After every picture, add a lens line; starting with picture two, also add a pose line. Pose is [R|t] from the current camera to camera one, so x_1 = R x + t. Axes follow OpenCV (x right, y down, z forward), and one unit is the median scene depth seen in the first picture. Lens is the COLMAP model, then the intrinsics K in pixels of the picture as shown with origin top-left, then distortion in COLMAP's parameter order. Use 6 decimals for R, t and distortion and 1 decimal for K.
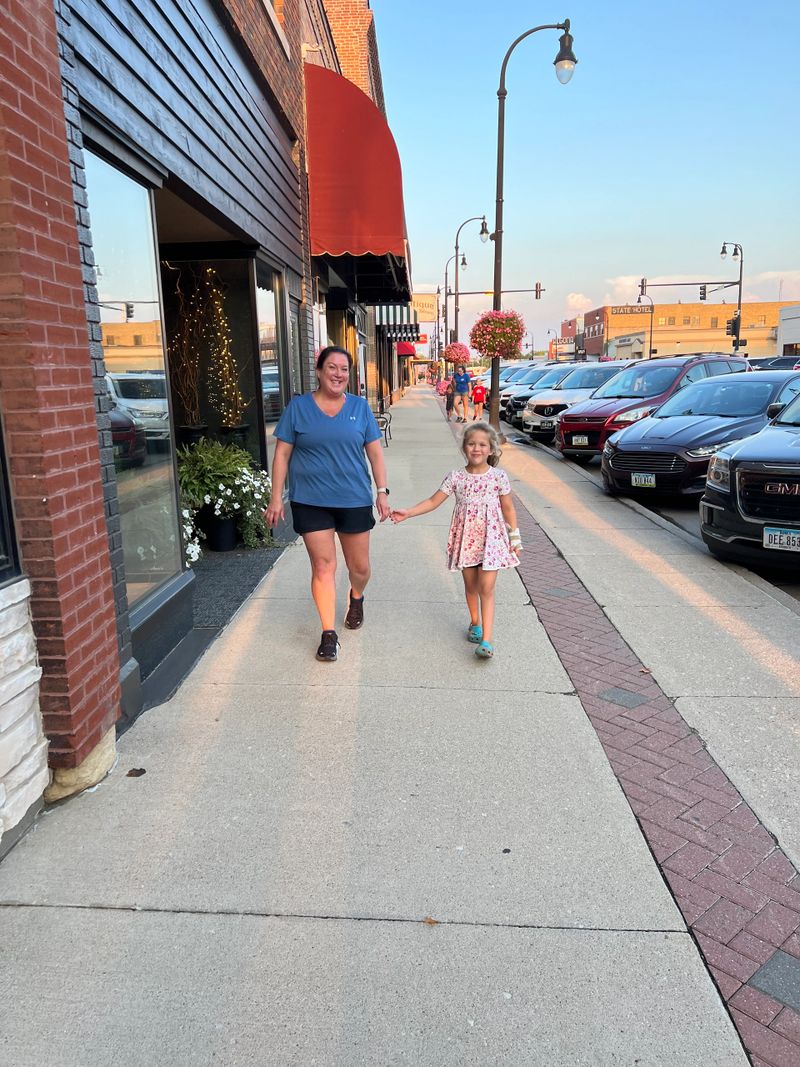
lens RADIAL K [[786.6, 0, 400.0], [0, 786.6, 533.5], [0, 0, 1]] dist [0.065090, -0.001039]
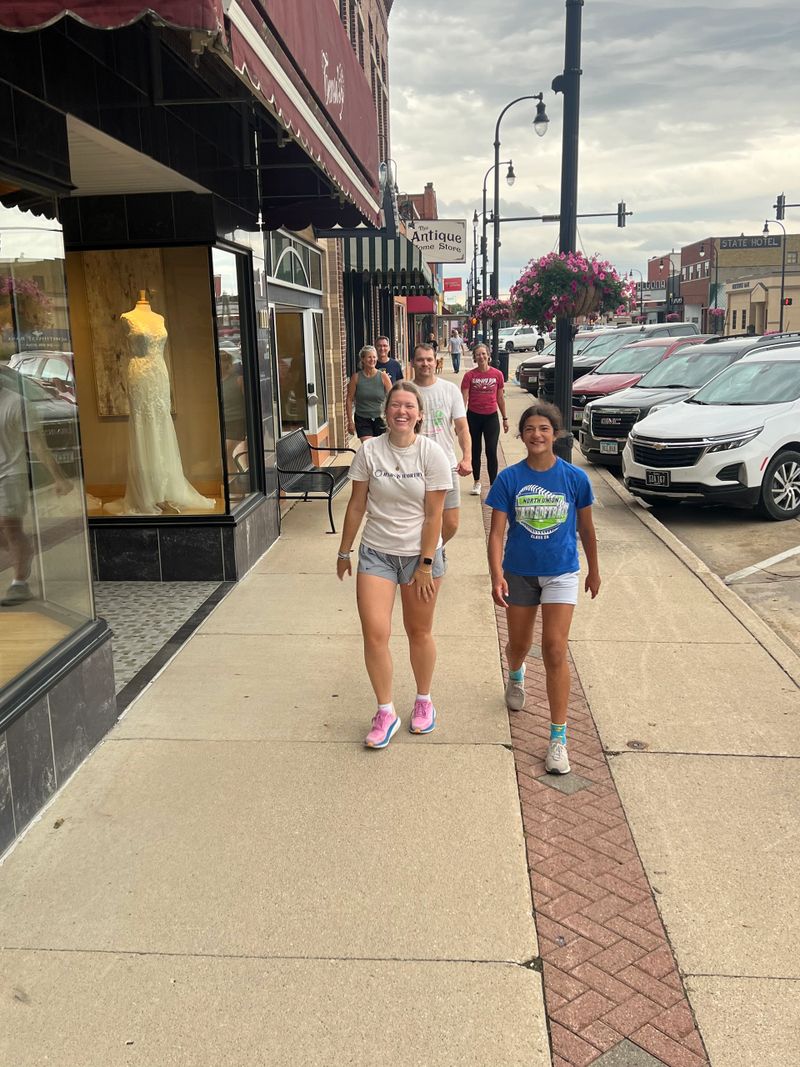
lens RADIAL K [[1053.4, 0, 400.0], [0, 1053.4, 533.5], [0, 0, 1]] dist [0.123373, -0.225395]
pose [[0.999665, 0.000803, -0.025879, 0.015169], [-0.001063, 0.999949, -0.010013, -0.040079], [0.025869, 0.010037, 0.999615, 0.141366]]
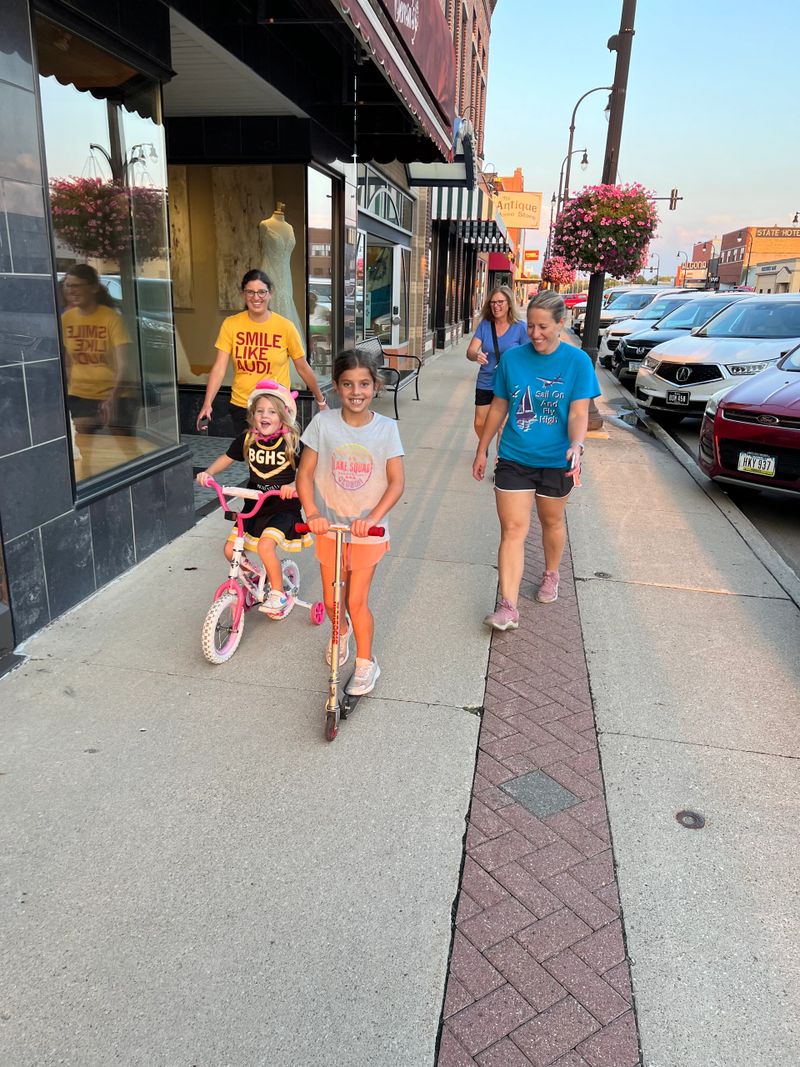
lens RADIAL K [[815.4, 0, 400.0], [0, 815.4, 533.5], [0, 0, 1]] dist [0.032491, -0.004329]
pose [[0.990519, 0.086371, -0.106828, 0.022520], [-0.076547, 0.992731, 0.092878, -0.031589], [0.114073, -0.083820, 0.989930, 0.147913]]
